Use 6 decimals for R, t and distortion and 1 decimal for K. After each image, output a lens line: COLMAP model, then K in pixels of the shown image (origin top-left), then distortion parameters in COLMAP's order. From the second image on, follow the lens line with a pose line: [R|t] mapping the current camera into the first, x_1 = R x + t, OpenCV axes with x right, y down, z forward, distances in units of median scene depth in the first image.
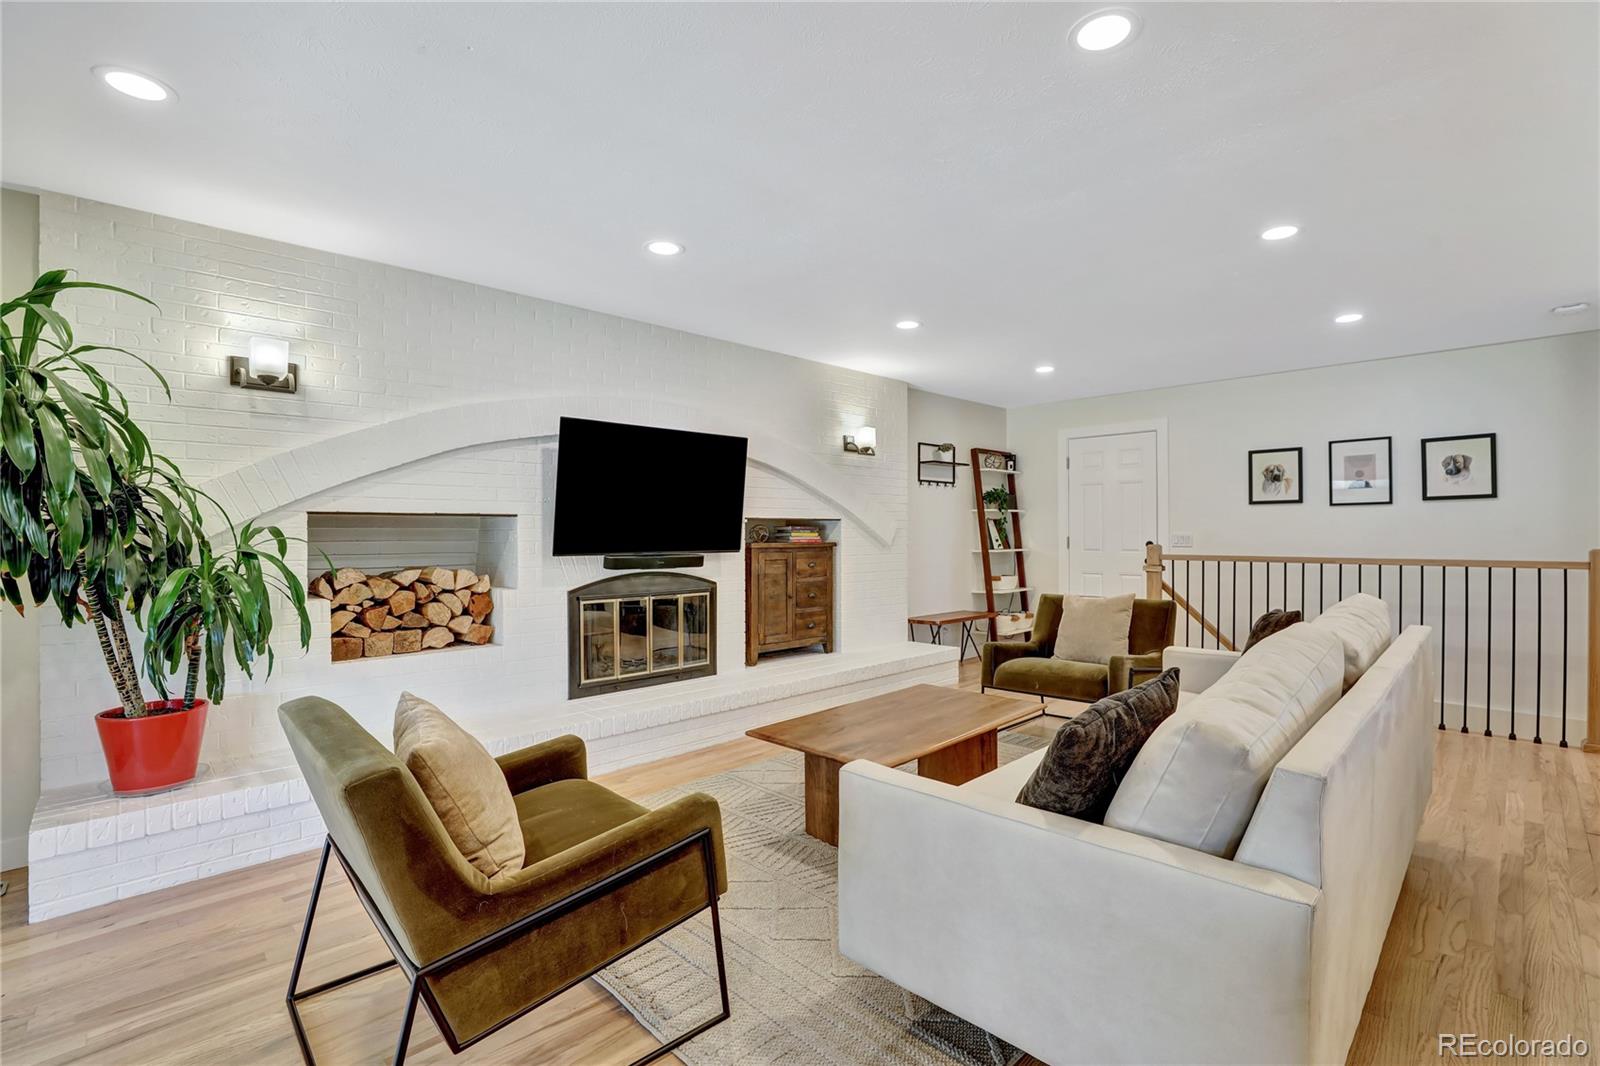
lens RADIAL K [[751.9, 0, 814.1], [0, 751.9, 533.7], [0, 0, 1]] dist [-0.030927, 0.000172]
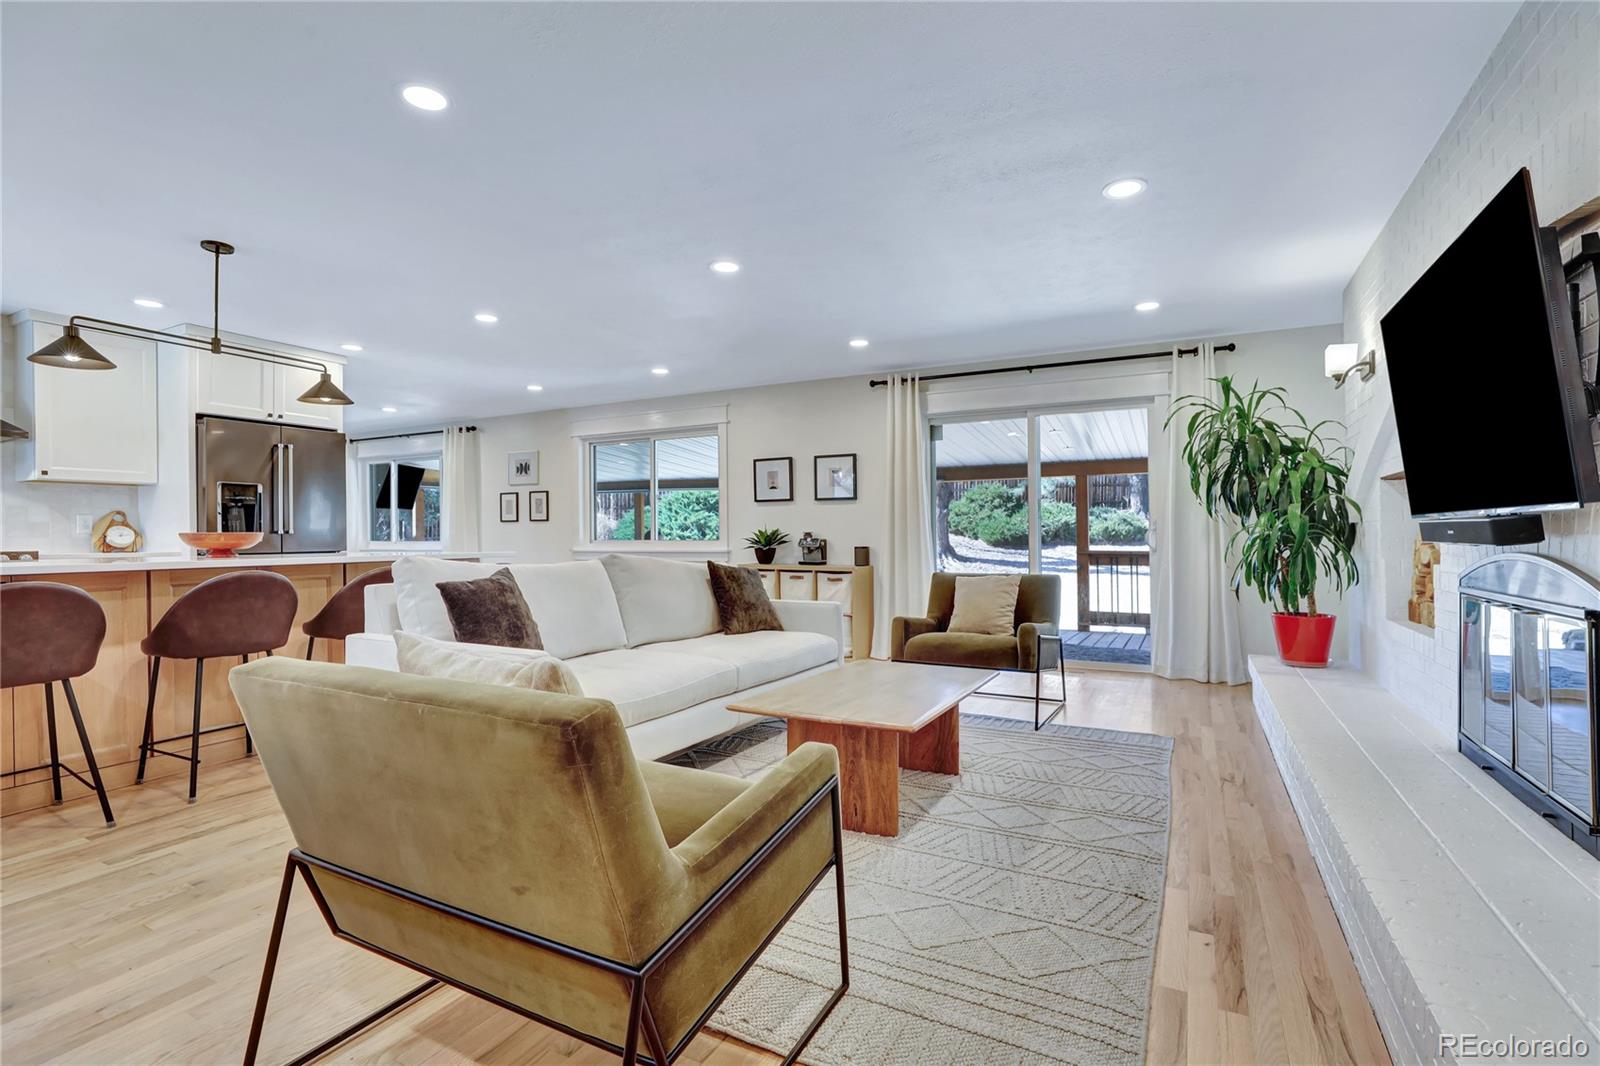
lens RADIAL K [[736.3, 0, 800.0], [0, 736.3, 533.0], [0, 0, 1]] dist [0.000557, -0.000077]
pose [[-0.958273, 0.004781, -0.285814, 0.384817], [0.004520, 0.999989, 0.001575, 0.035541], [0.285818, 0.000217, -0.958284, 1.462852]]
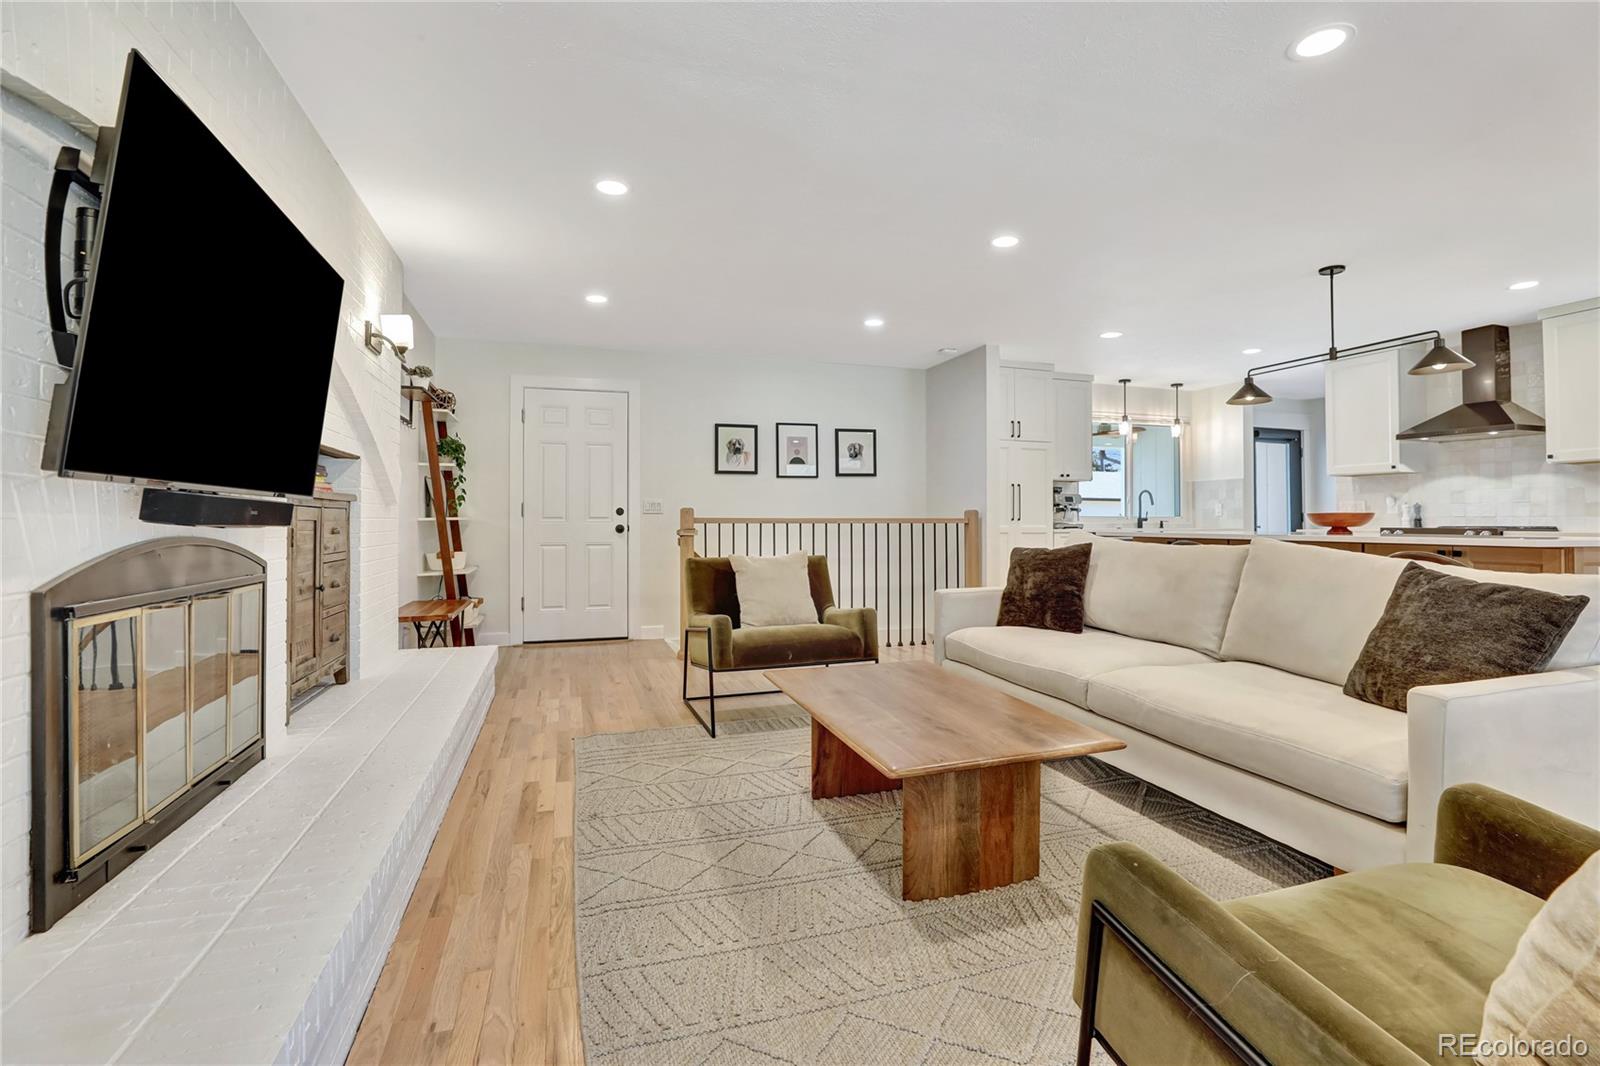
lens RADIAL K [[755.3, 0, 825.6], [0, 755.3, 501.3], [0, 0, 1]] dist [-0.003234, -0.000320]
pose [[0.449678, 0.024643, 0.892851, -0.481425], [0.000491, 0.999612, -0.027837, 0.047596], [-0.893190, 0.012956, 0.449492, 0.565125]]
